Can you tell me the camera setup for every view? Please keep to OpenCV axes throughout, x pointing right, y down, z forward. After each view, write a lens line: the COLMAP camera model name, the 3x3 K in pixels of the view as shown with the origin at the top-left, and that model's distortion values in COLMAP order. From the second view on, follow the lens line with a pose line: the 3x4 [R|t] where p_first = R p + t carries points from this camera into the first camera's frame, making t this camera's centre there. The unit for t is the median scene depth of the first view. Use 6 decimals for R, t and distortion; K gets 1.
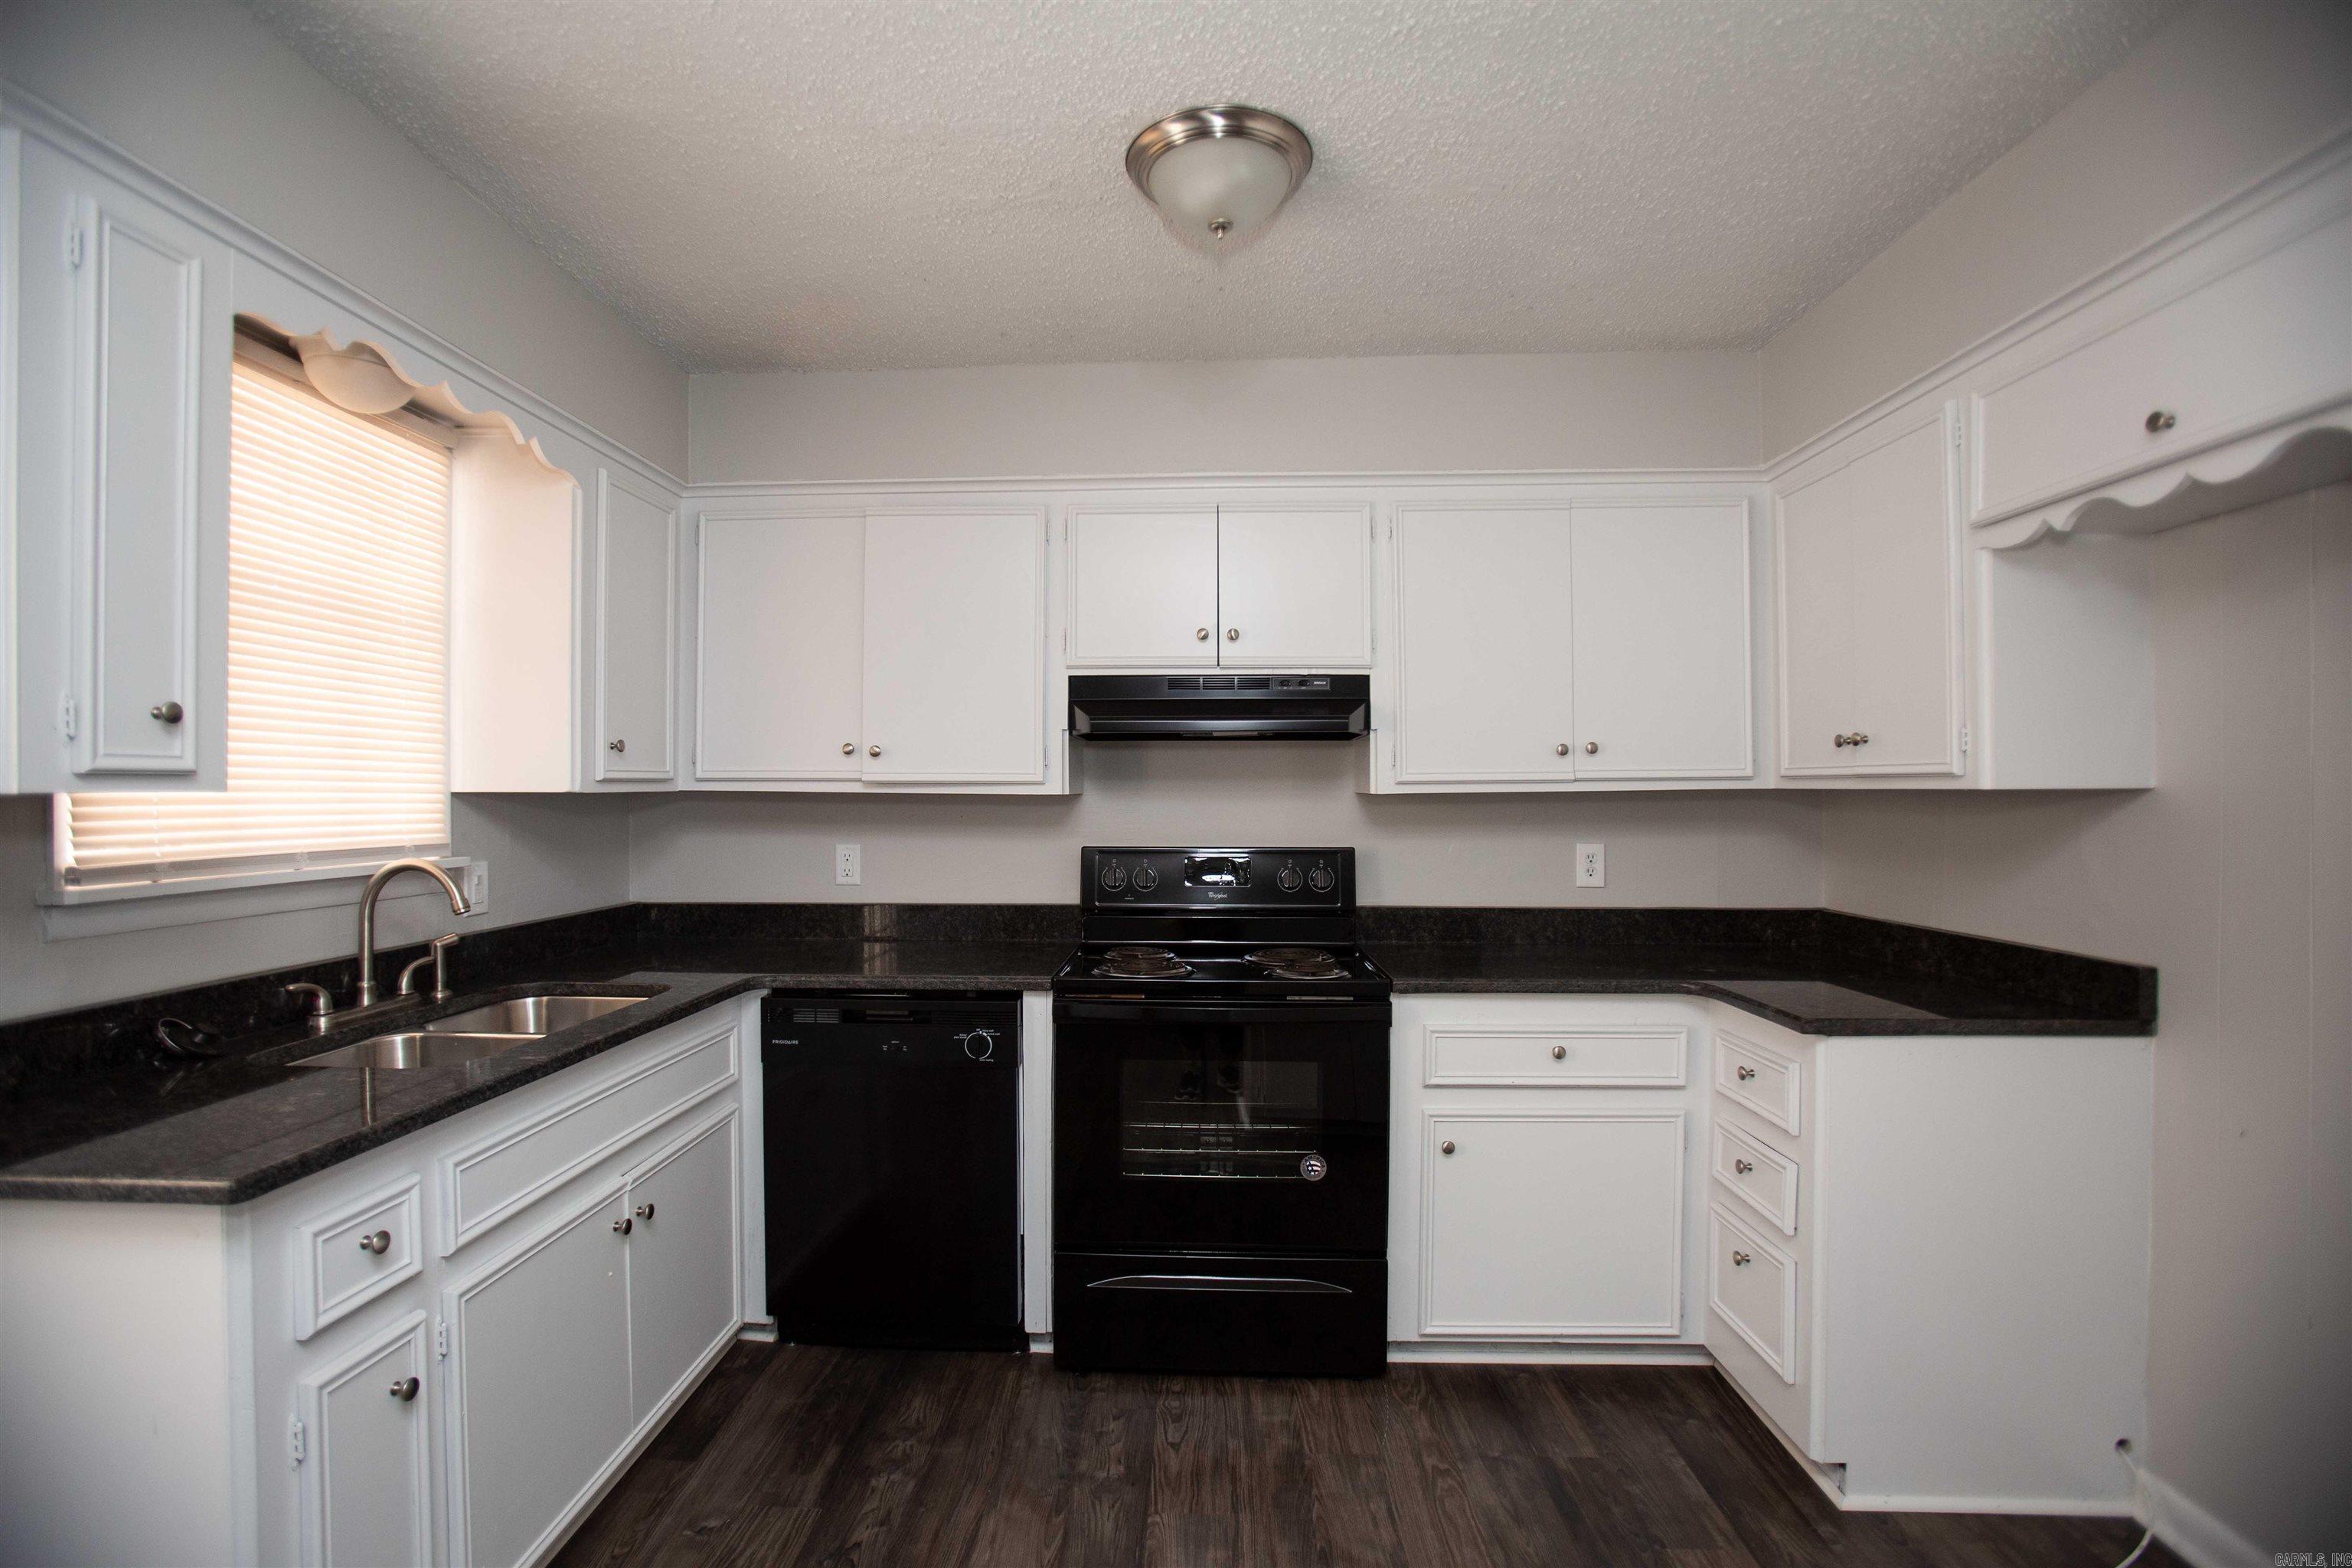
lens RADIAL K [[1107.6, 0, 1159.3], [0, 1107.6, 785.9], [0, 0, 1]] dist [-0.075414, 0.029589]
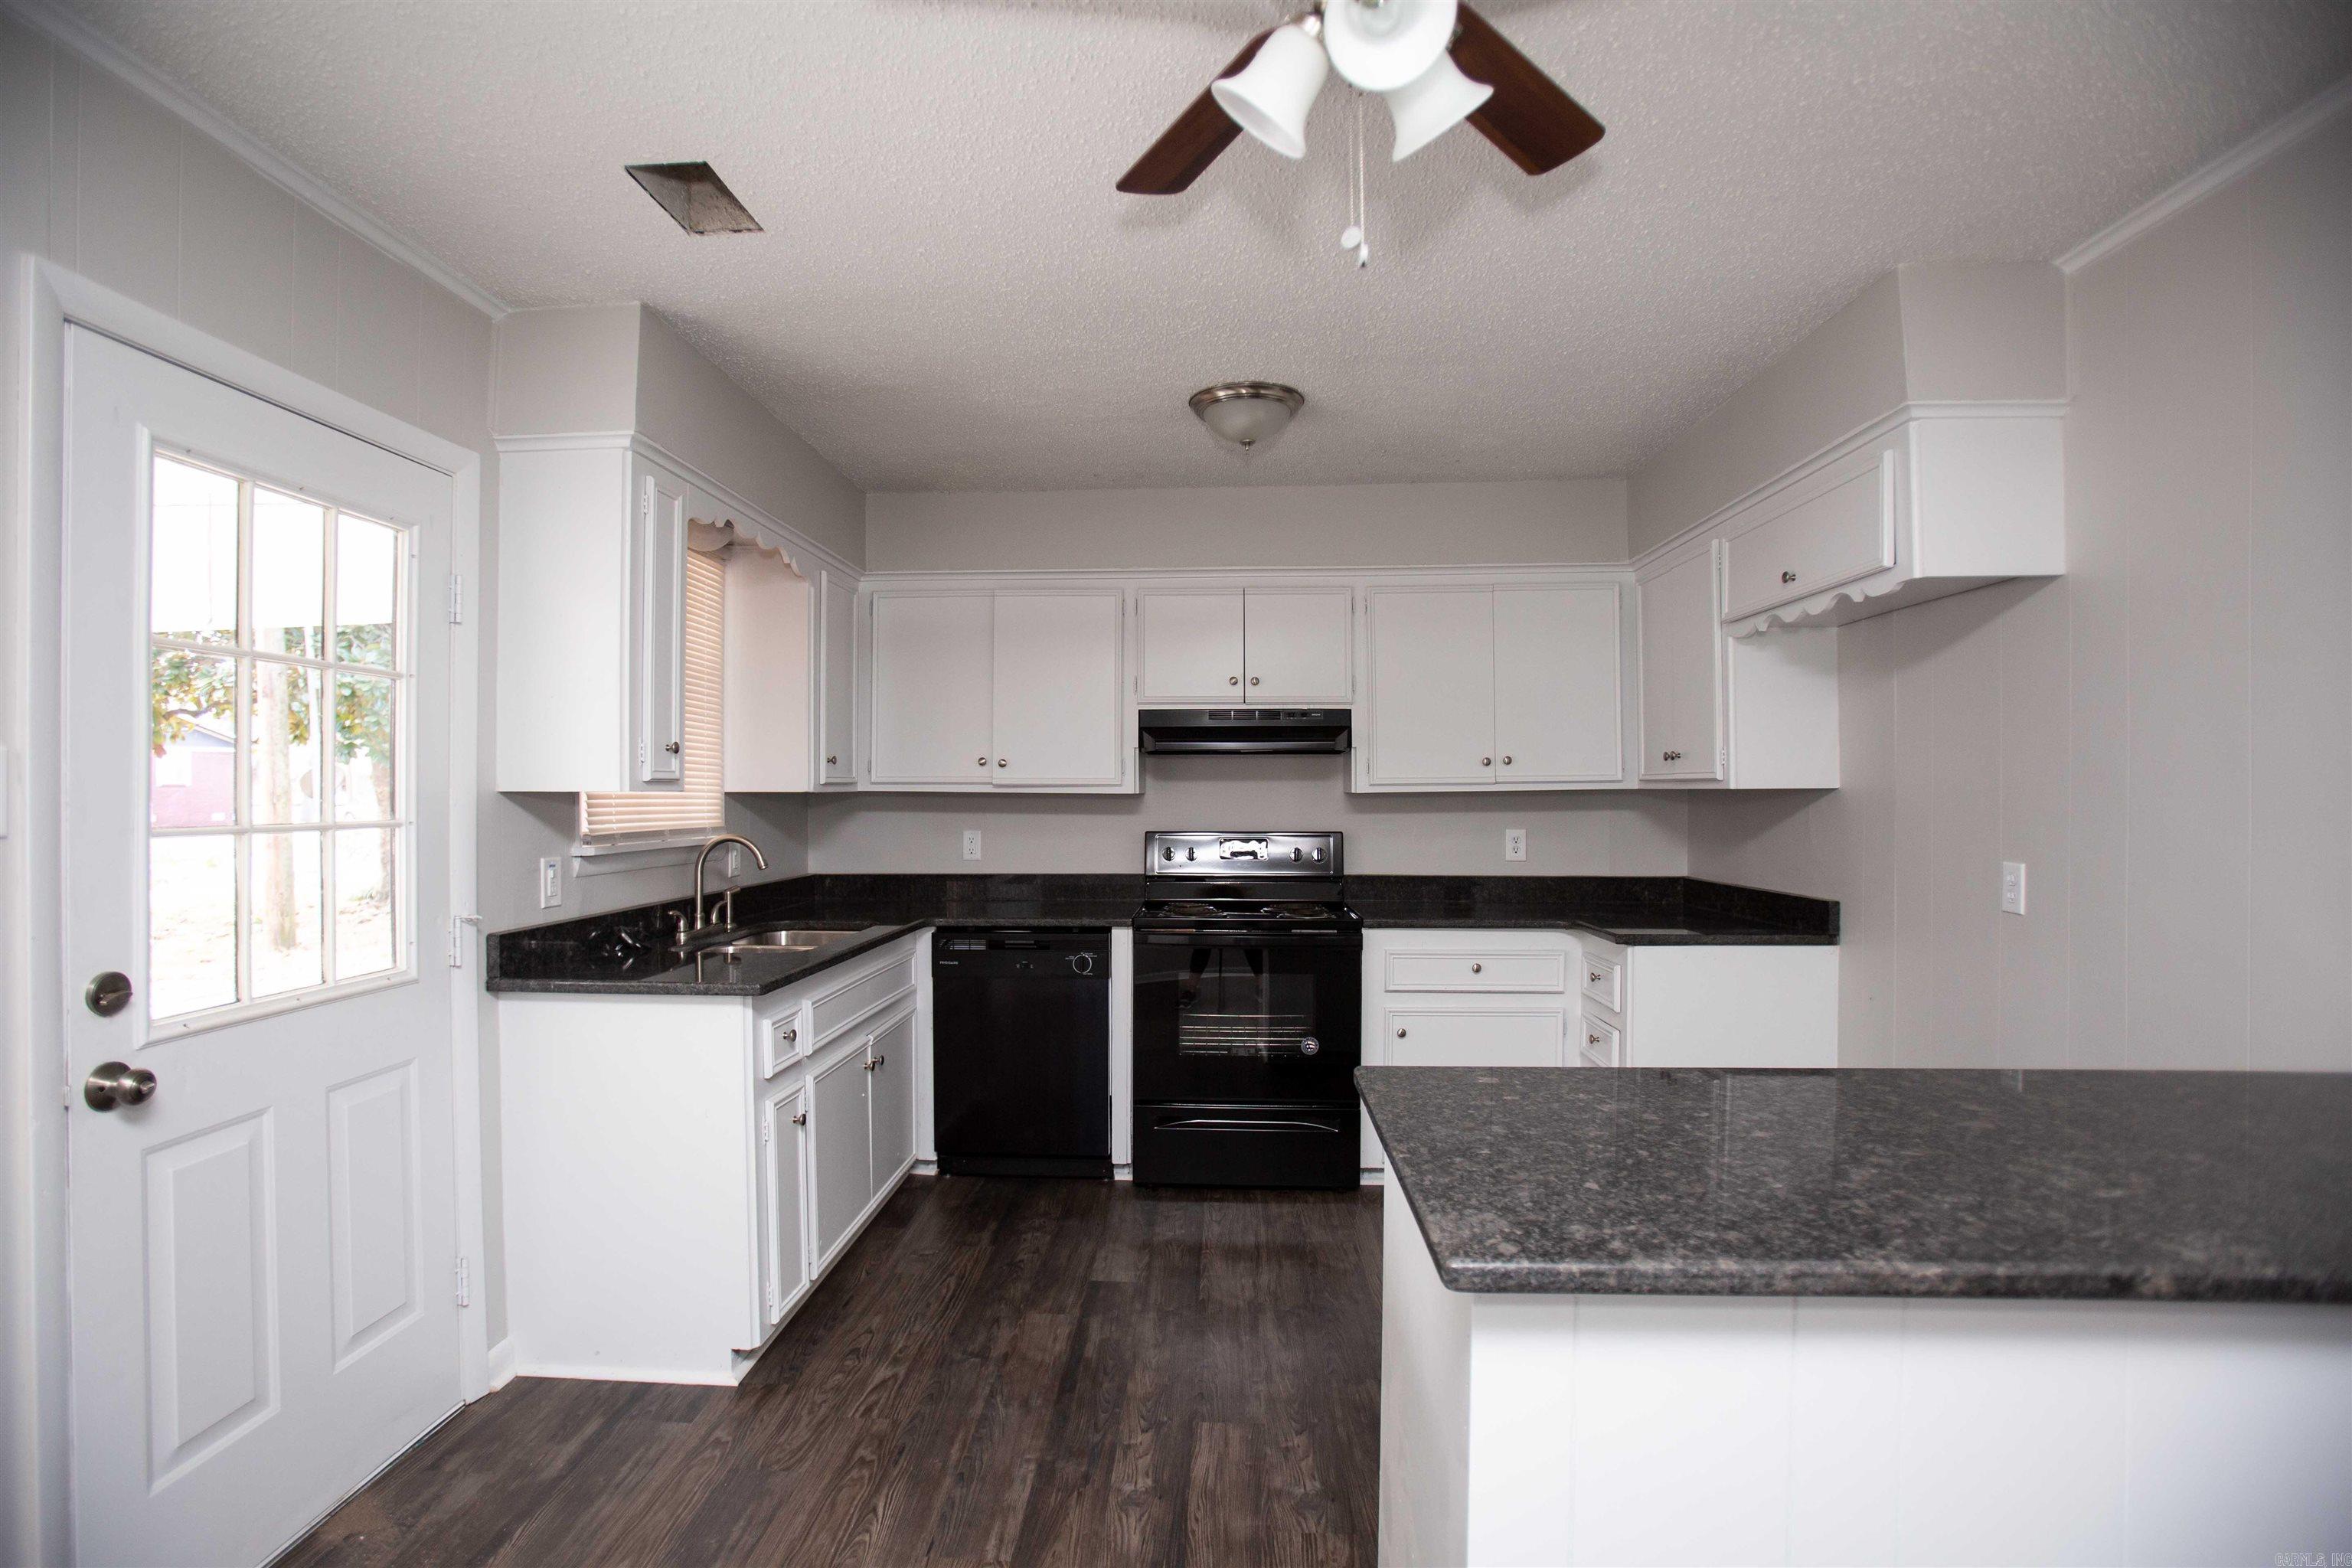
lens RADIAL K [[1107.6, 0, 1159.3], [0, 1107.6, 785.9], [0, 0, 1]] dist [-0.075414, 0.029589]
pose [[0.999811, -0.001107, -0.019385, -0.032117], [0.001068, 0.999997, -0.002036, 0.000971], [0.019387, 0.002015, 0.999810, -0.473175]]
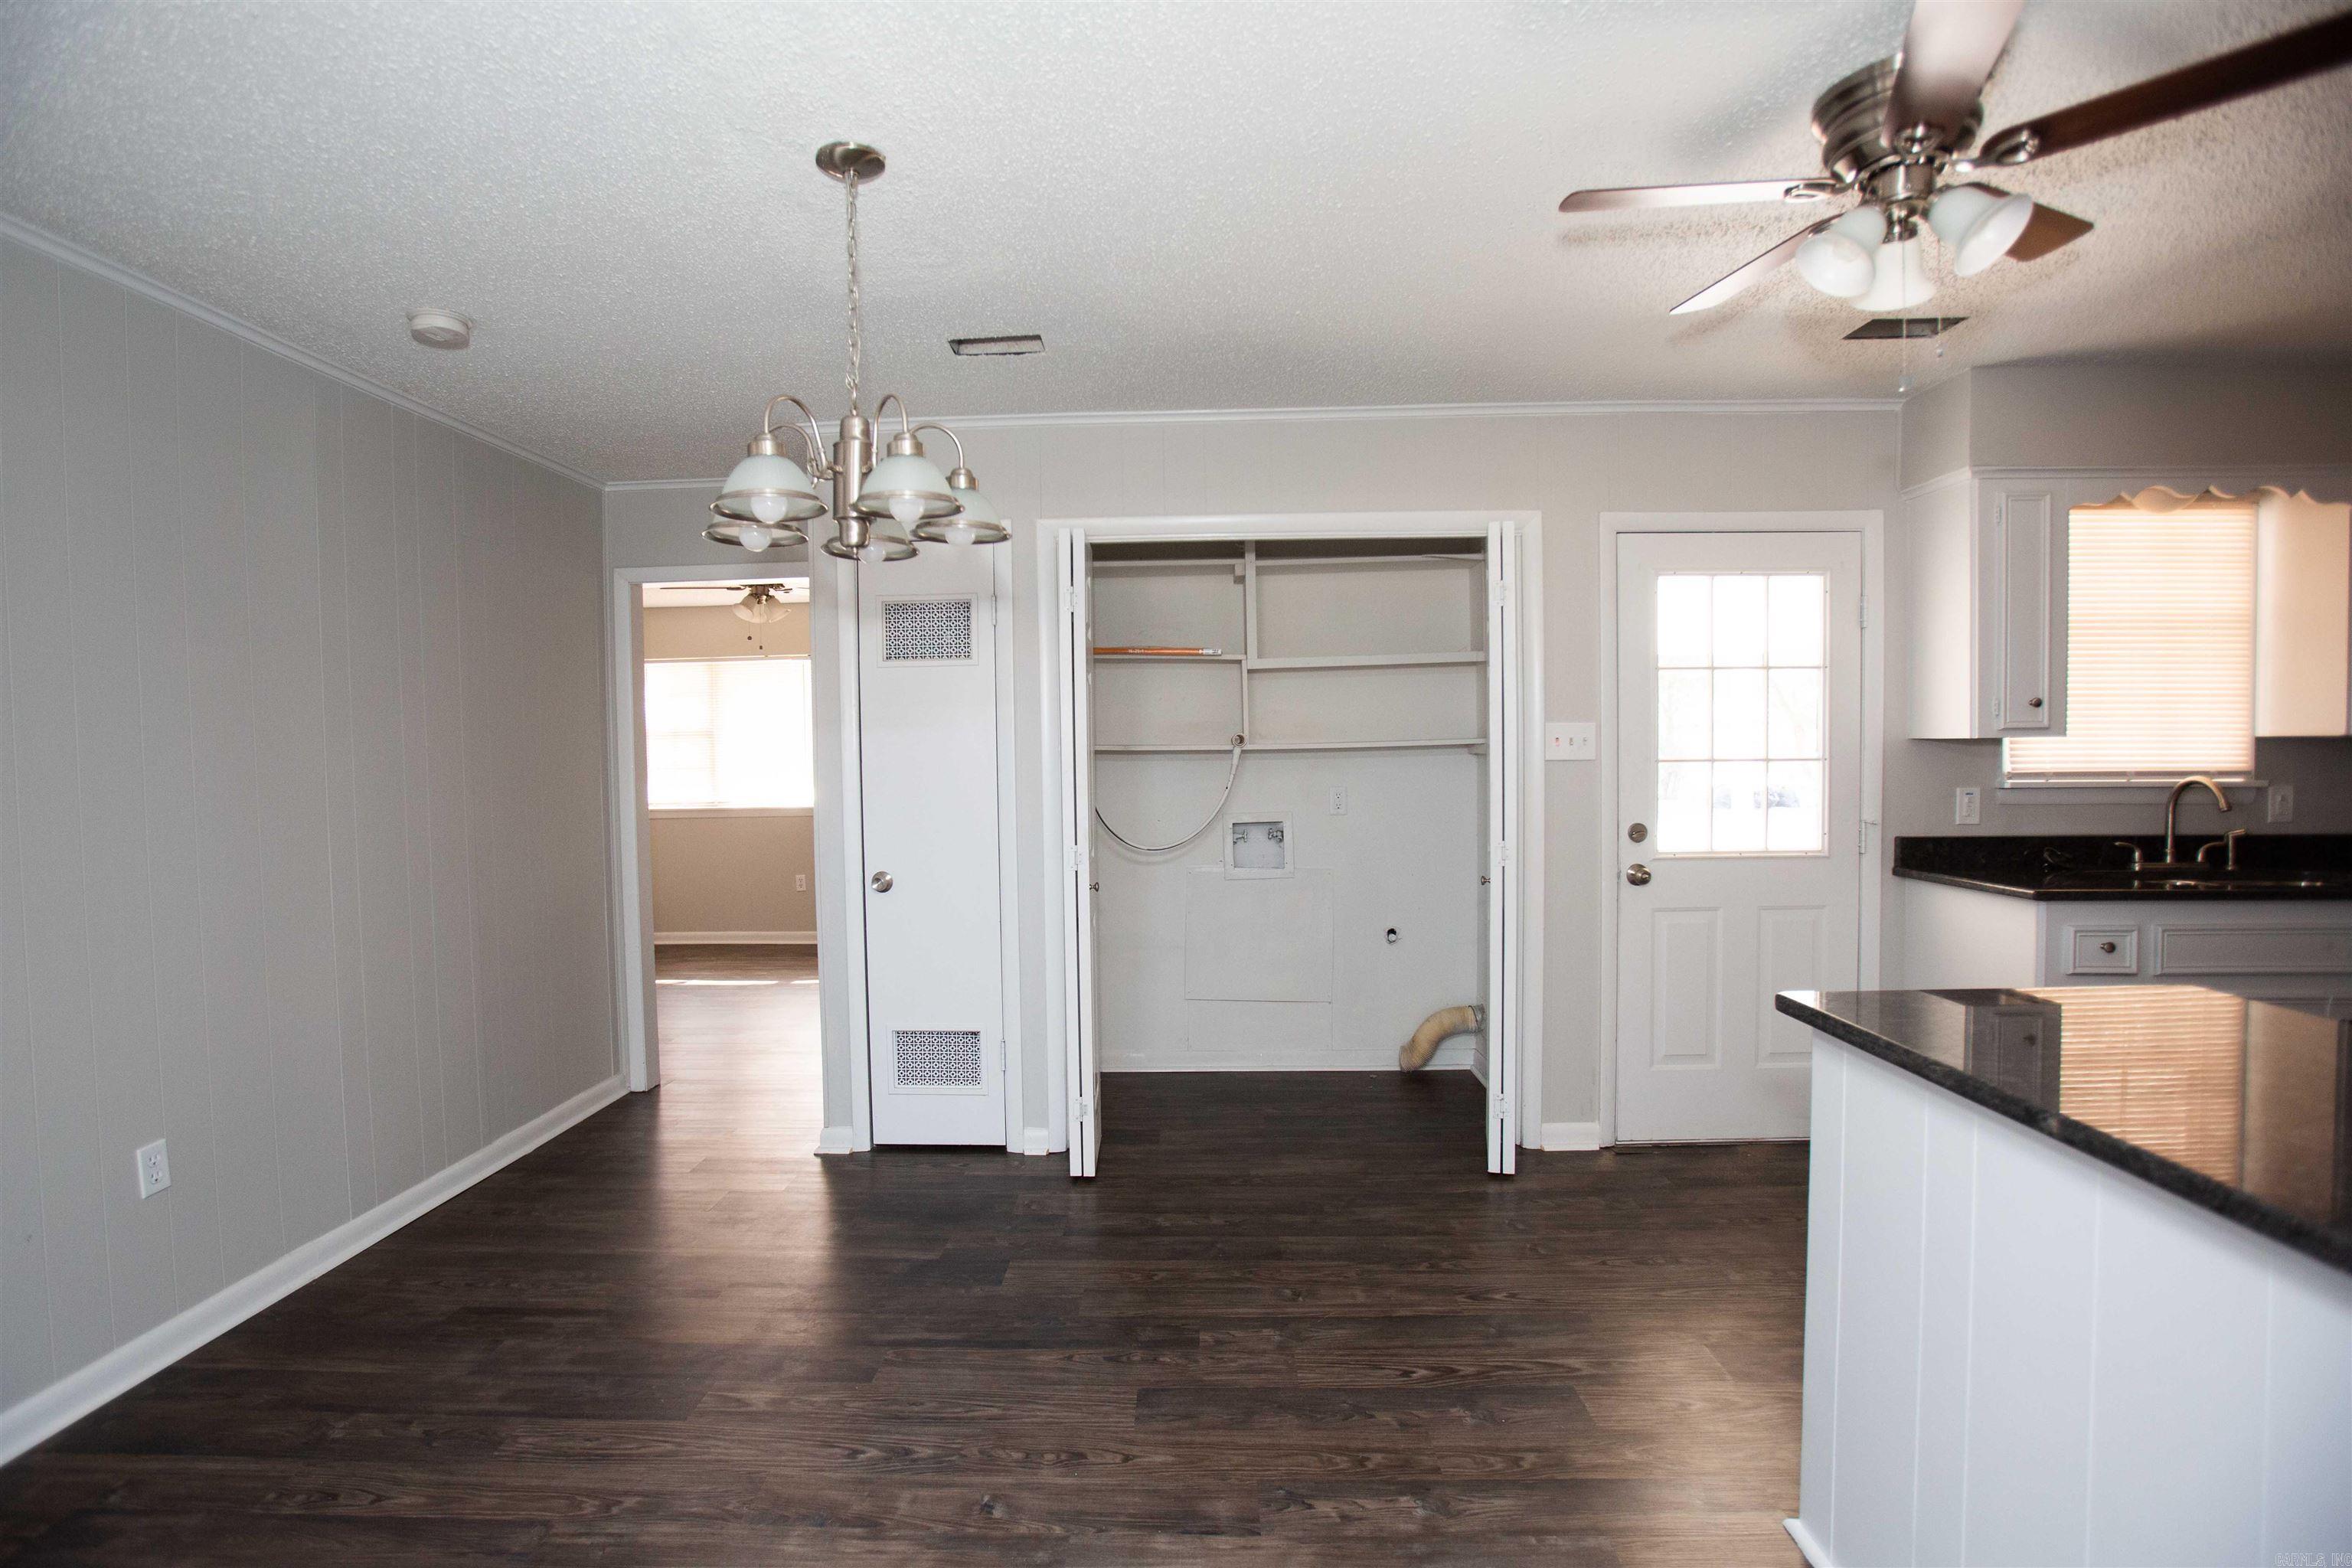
lens RADIAL K [[1118.7, 0, 1220.1], [0, 1118.7, 782.6], [0, 0, 1]] dist [-0.075082, 0.030538]
pose [[0.062048, 0.030031, -0.997621, 0.696344], [0.013213, 0.999435, 0.030907, 0.004568], [0.997986, -0.015100, 0.061616, -0.488519]]
